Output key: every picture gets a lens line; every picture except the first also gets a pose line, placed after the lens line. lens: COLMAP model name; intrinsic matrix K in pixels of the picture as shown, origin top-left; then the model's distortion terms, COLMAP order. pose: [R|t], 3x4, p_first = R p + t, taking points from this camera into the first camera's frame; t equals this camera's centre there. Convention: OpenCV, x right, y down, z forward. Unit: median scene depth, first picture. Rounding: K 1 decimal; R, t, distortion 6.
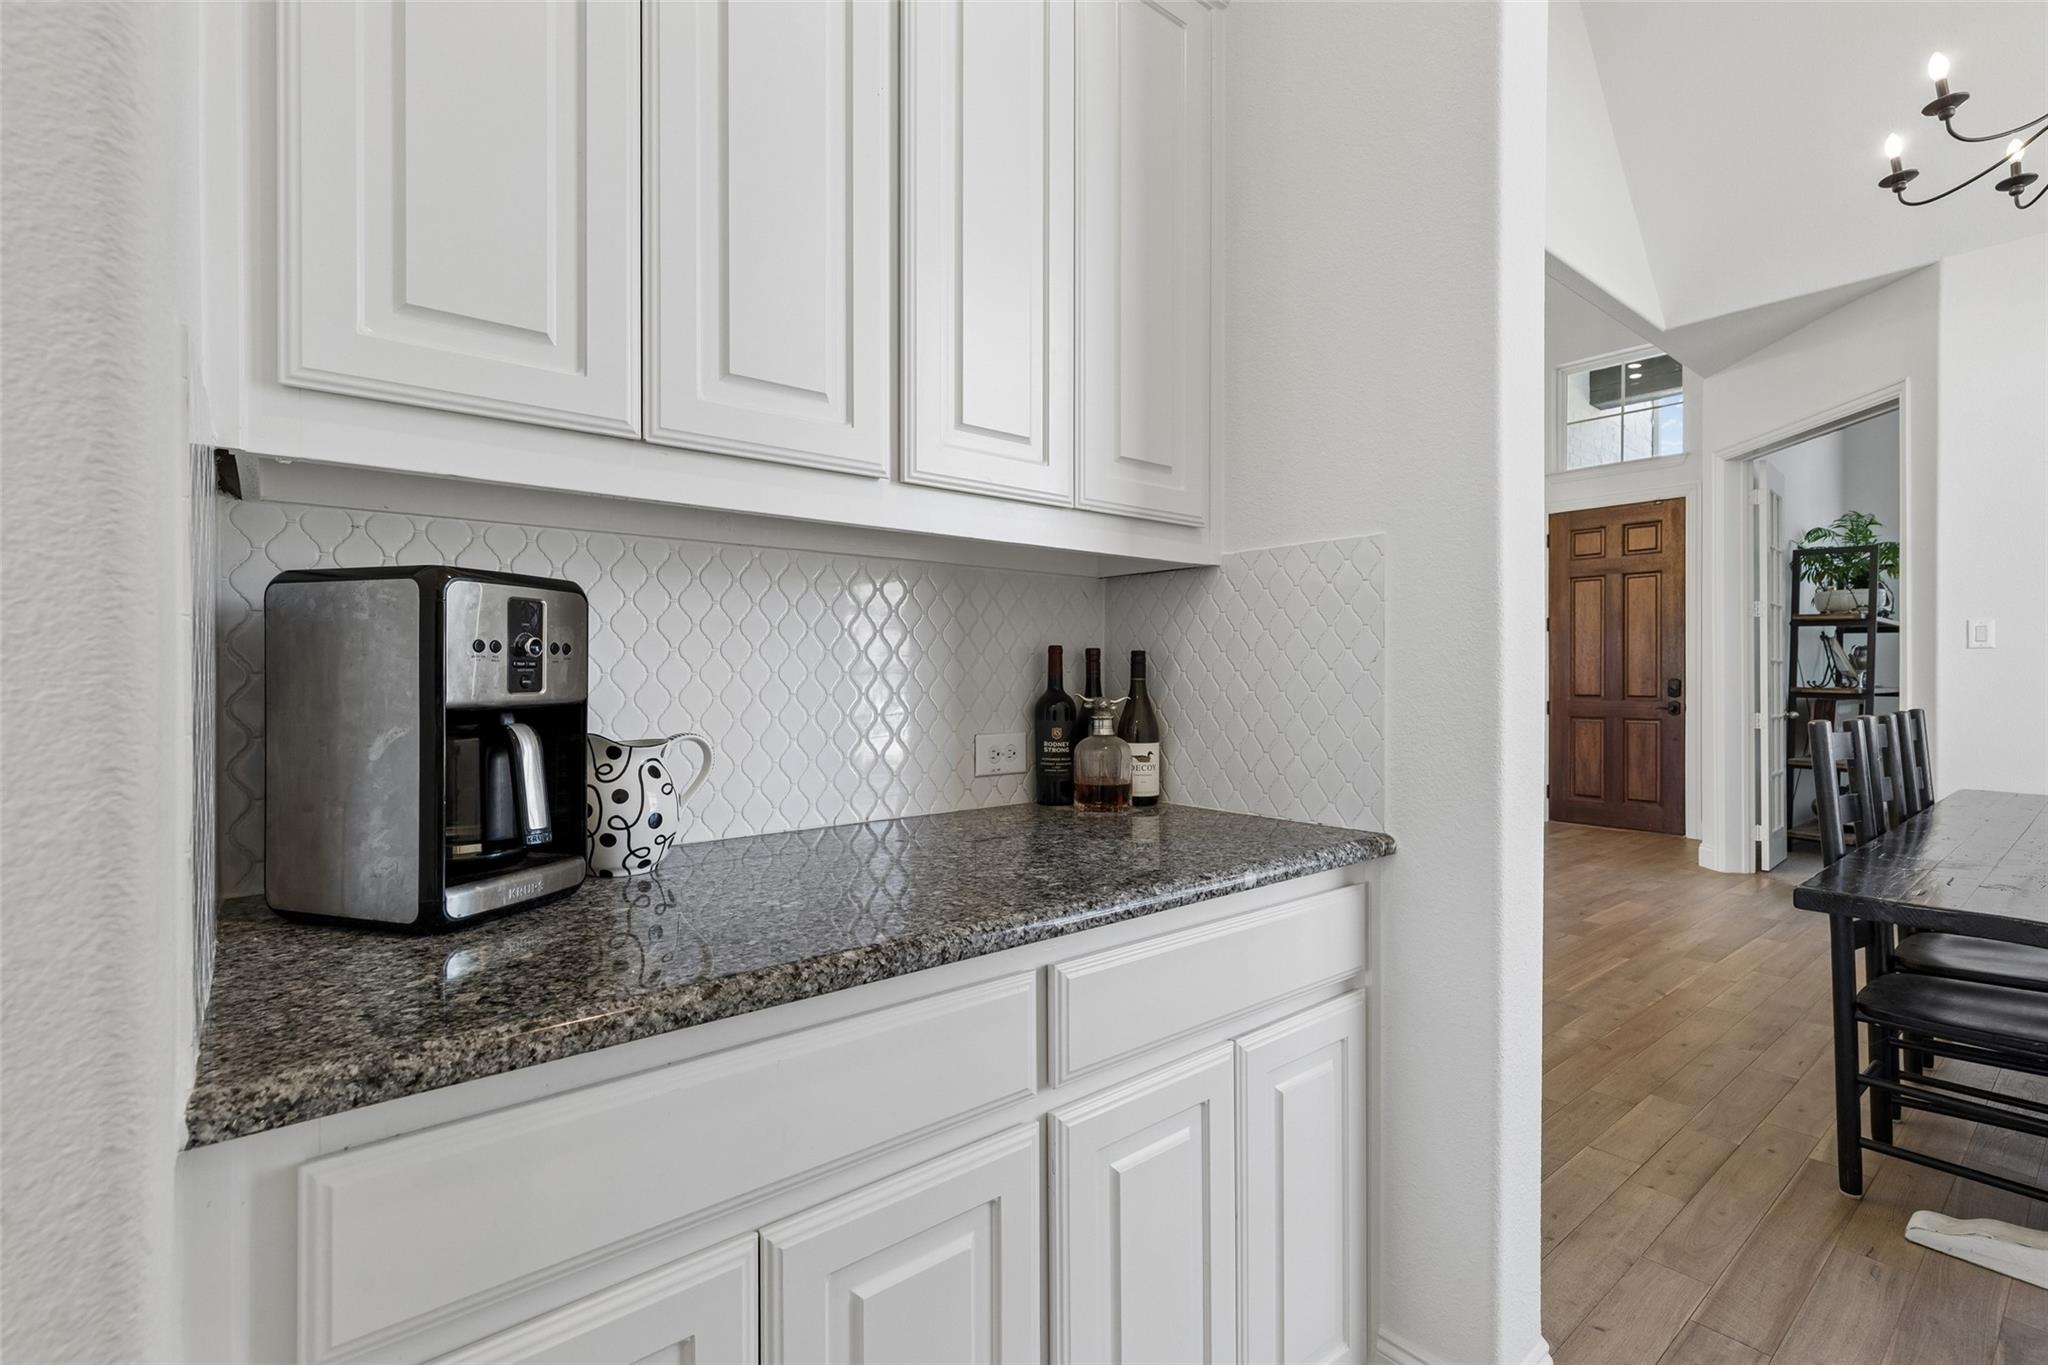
lens RADIAL K [[930.5, 0, 1021.6], [0, 930.5, 673.4], [0, 0, 1]] dist [-0.004103, -0.000985]
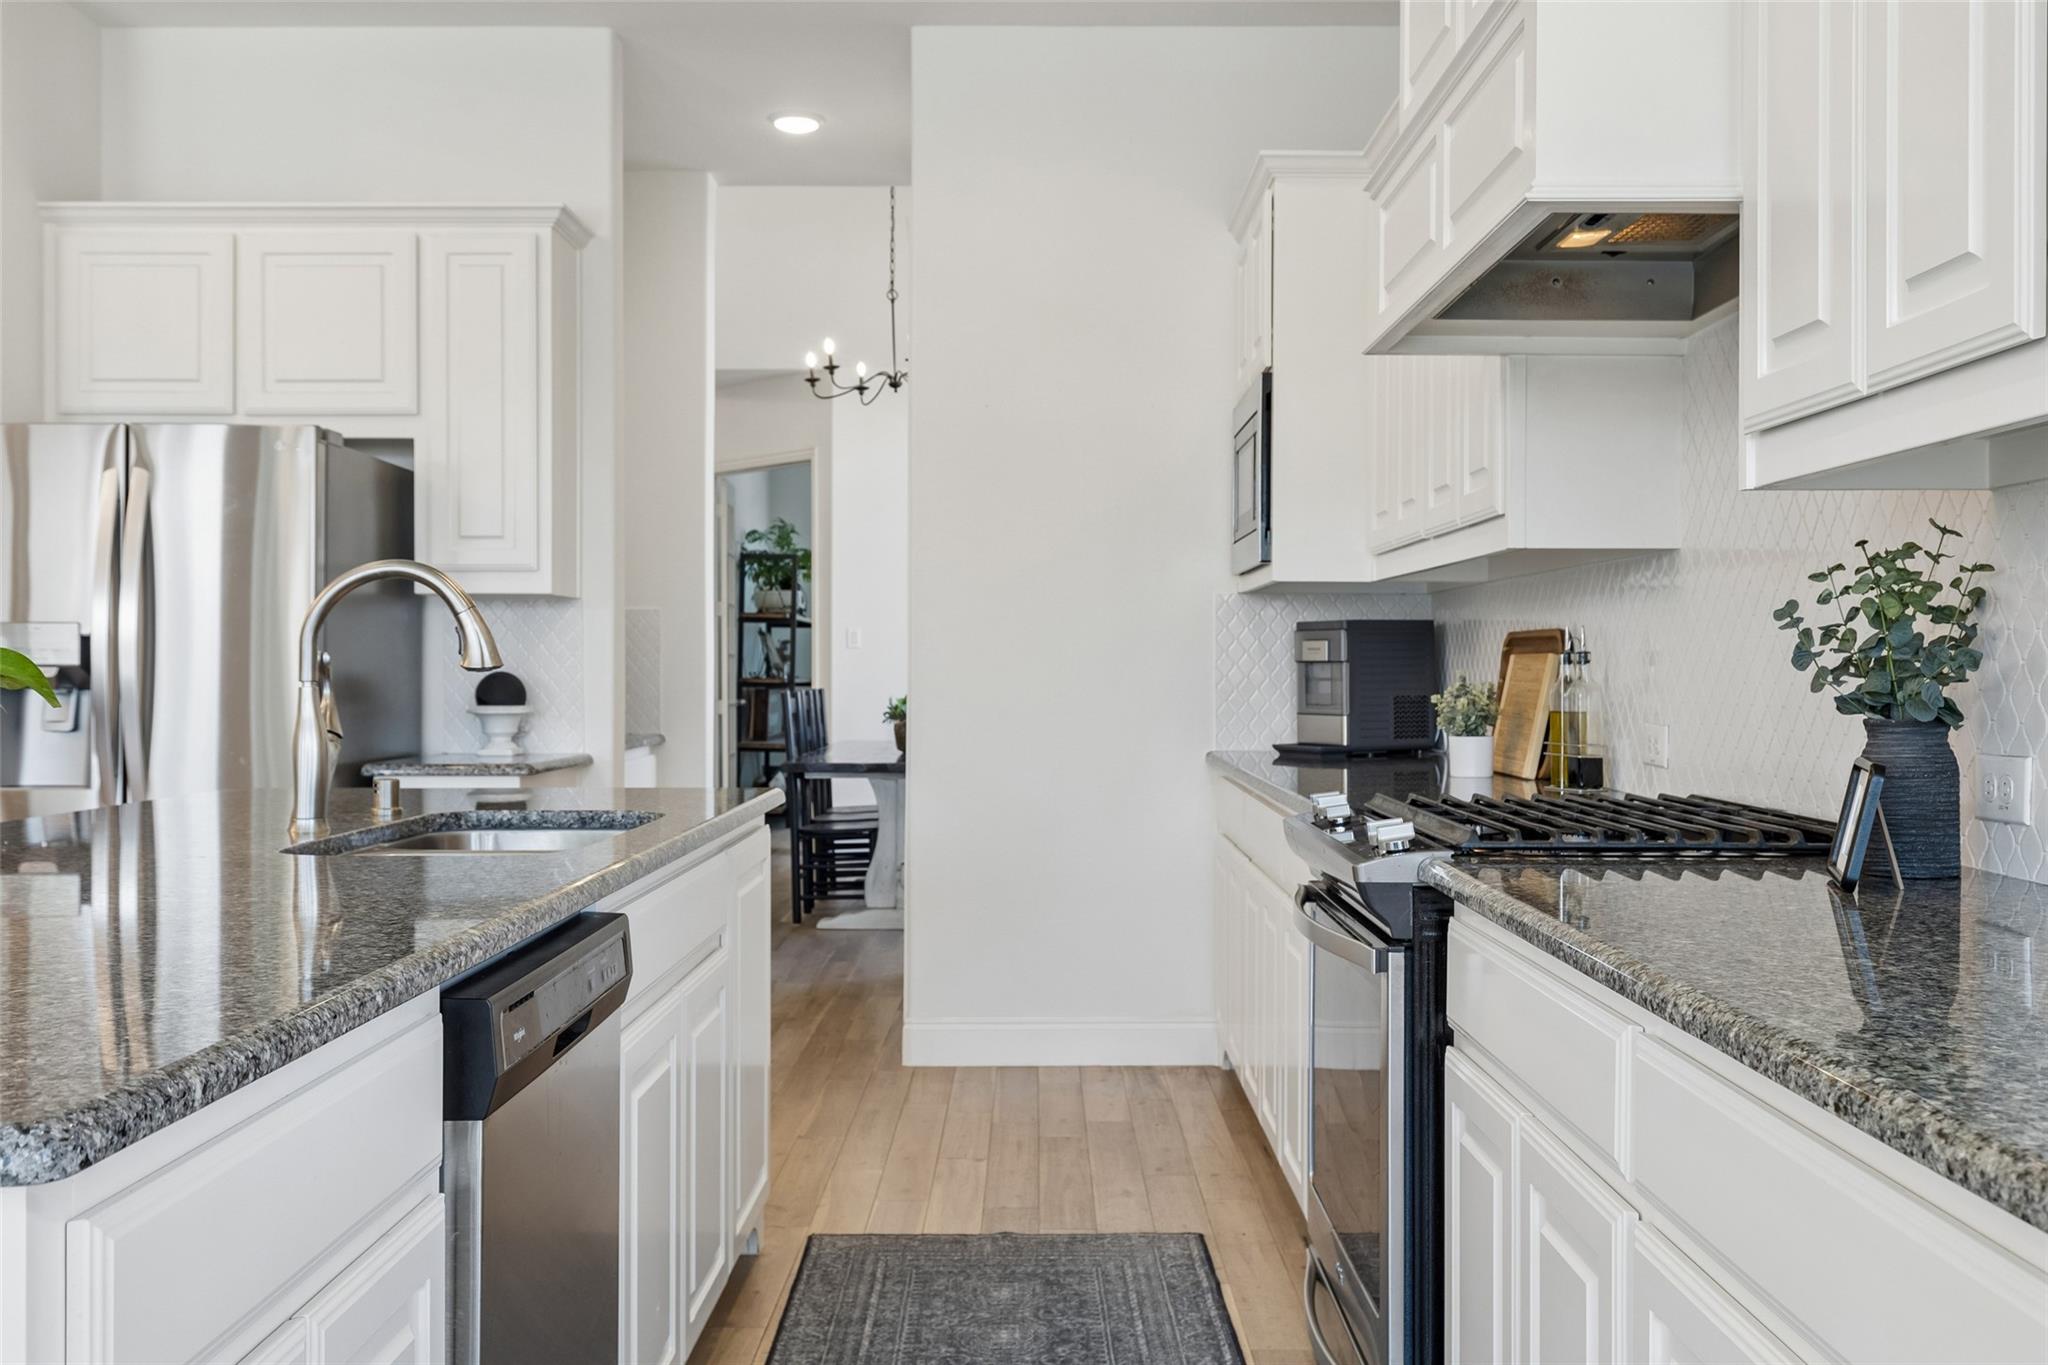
lens RADIAL K [[1834.4, 0, 1023.6], [0, 1834.4, 679.5], [0, 0, 1]] dist [0.000823, 0.000341]
pose [[0.640313, -0.009941, 0.768050, -0.624872], [0.002130, 0.999935, 0.011166, -0.006399], [-0.768112, -0.005514, 0.640292, -0.652219]]
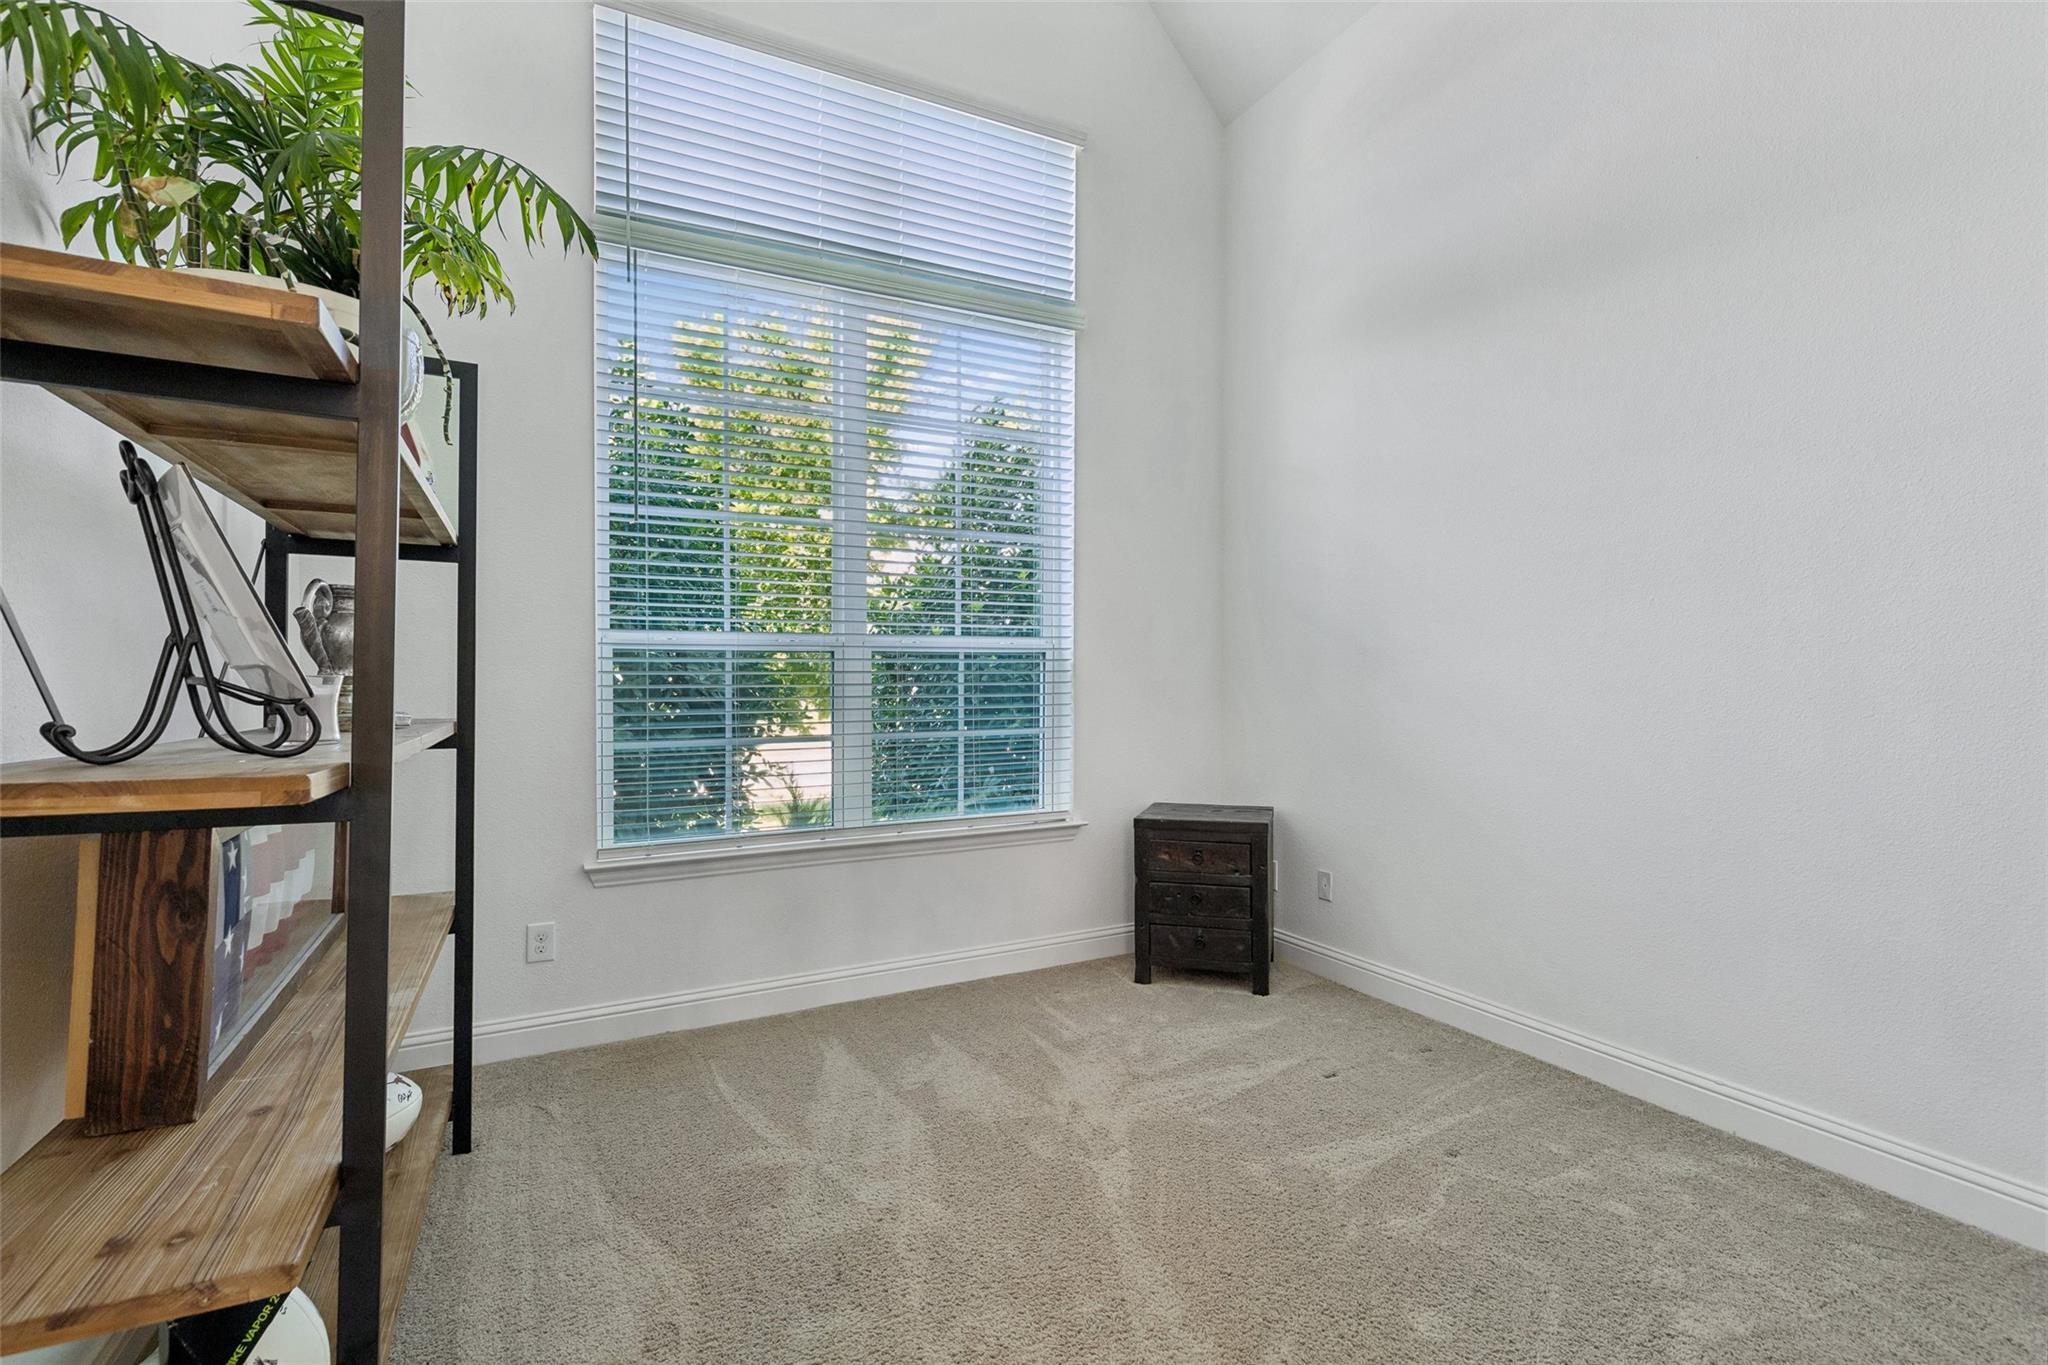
lens RADIAL K [[930.5, 0, 1022.8], [0, 930.5, 683.5], [0, 0, 1]] dist [-0.004103, -0.000985]
pose [[0.207088, -0.000760, 0.978322, 0.690663], [0.004554, 0.999990, -0.000187, 0.002166], [-0.978312, 0.004494, 0.207090, 0.756867]]
